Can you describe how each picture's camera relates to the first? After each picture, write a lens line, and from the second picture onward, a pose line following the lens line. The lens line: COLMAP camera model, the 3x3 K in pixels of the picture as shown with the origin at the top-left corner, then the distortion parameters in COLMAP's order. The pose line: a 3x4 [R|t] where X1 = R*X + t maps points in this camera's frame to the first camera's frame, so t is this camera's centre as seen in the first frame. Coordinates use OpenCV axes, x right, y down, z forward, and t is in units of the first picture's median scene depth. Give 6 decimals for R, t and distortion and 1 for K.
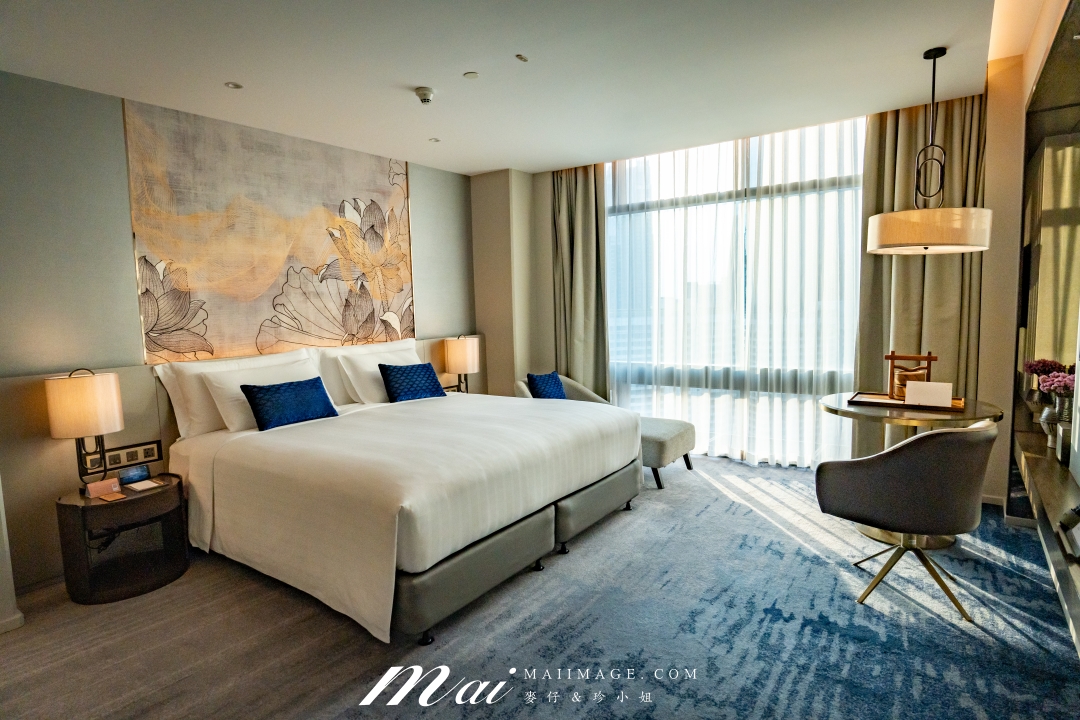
lens RADIAL K [[598.8, 0, 540.0], [0, 598.8, 360.0], [0, 0, 1]] dist [-0.024105, 0.004207]
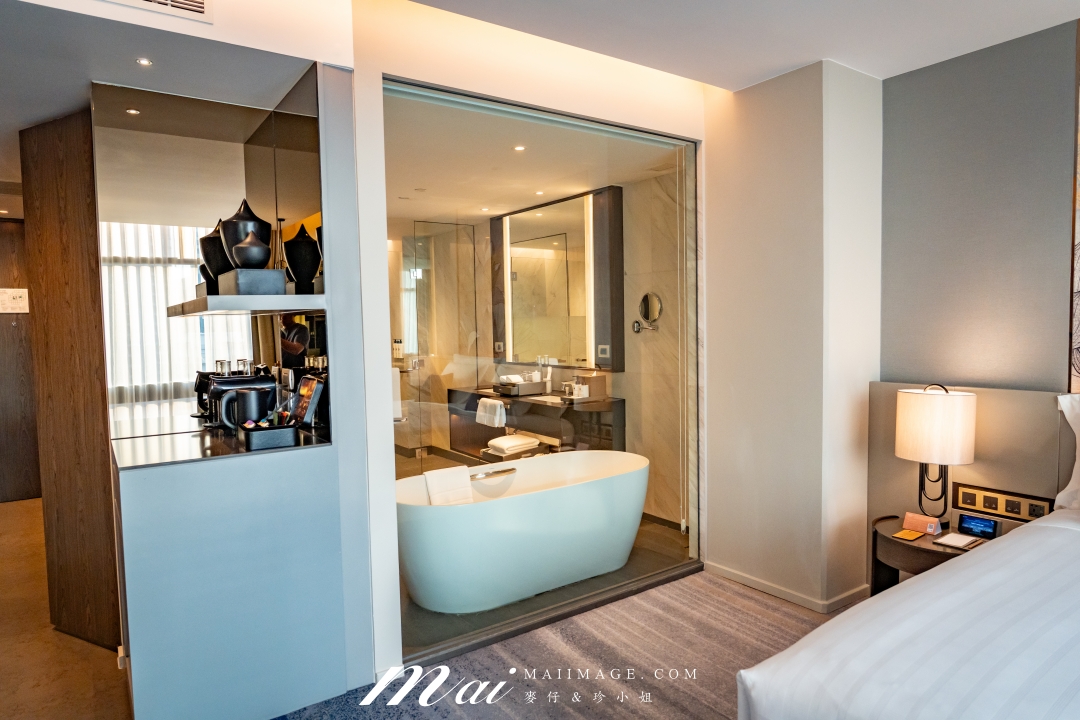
lens RADIAL K [[655.8, 0, 540.6], [0, 655.8, 363.5], [0, 0, 1]] dist [-0.019121, 0.000797]
pose [[-0.330979, 0.092494, -0.939094, 0.235379], [-0.056314, 0.991475, 0.117500, -0.070554], [0.941956, 0.091774, -0.322949, 0.563718]]
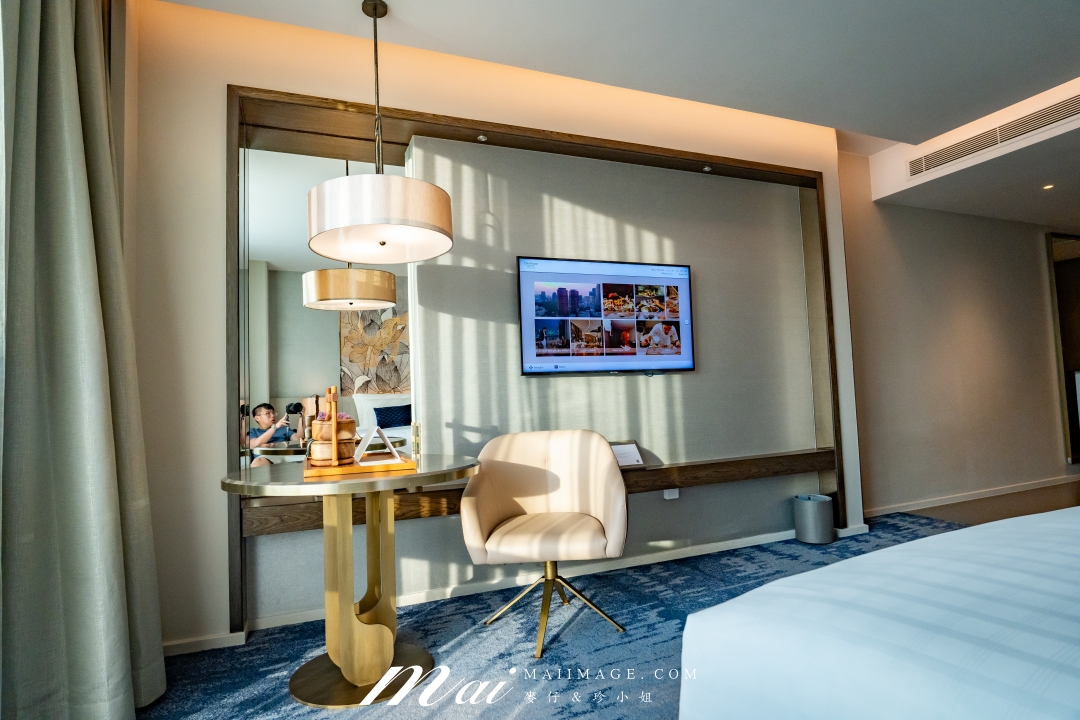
lens RADIAL K [[583.4, 0, 540.3], [0, 583.4, 363.2], [0, 0, 1]] dist [-0.031048, 0.006861]
pose [[-0.843364, 0.090984, 0.529584, 0.085381], [0.112548, 0.993610, 0.008528, -0.017464], [-0.525424, 0.066796, -0.848214, 1.182401]]
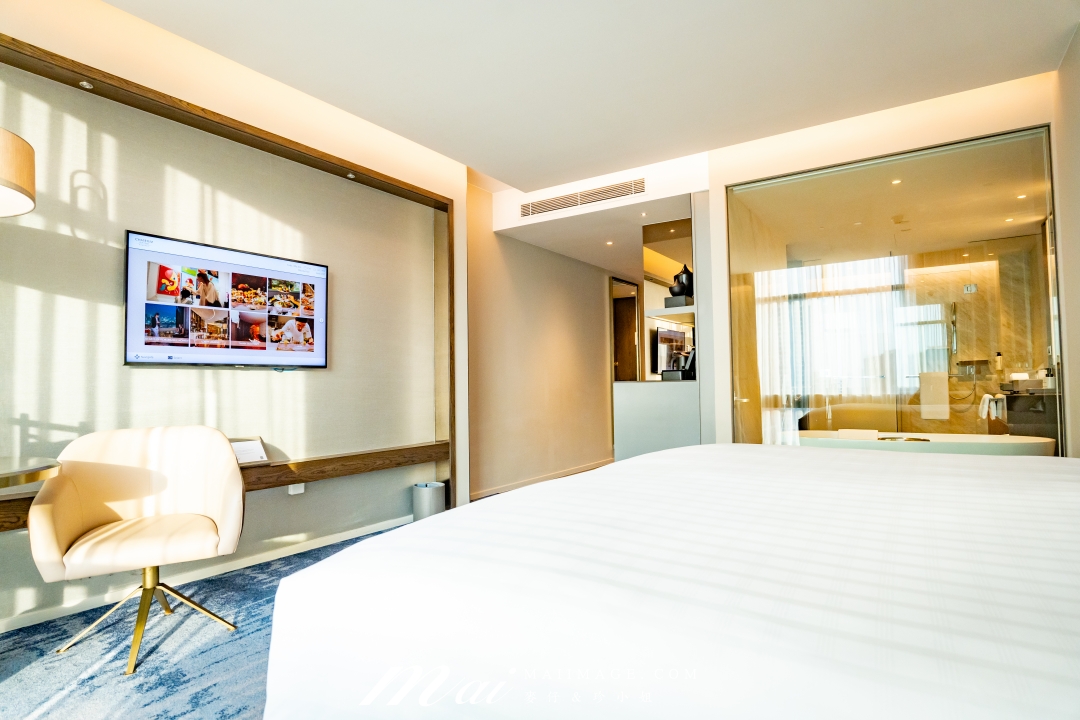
lens RADIAL K [[583.4, 0, 540.3], [0, 583.4, 363.2], [0, 0, 1]] dist [-0.031048, 0.006861]
pose [[-0.998684, 0.040324, -0.031688, 0.051730], [0.038420, 0.997545, 0.058547, -0.020543], [0.033971, 0.057252, -0.997782, 1.228712]]
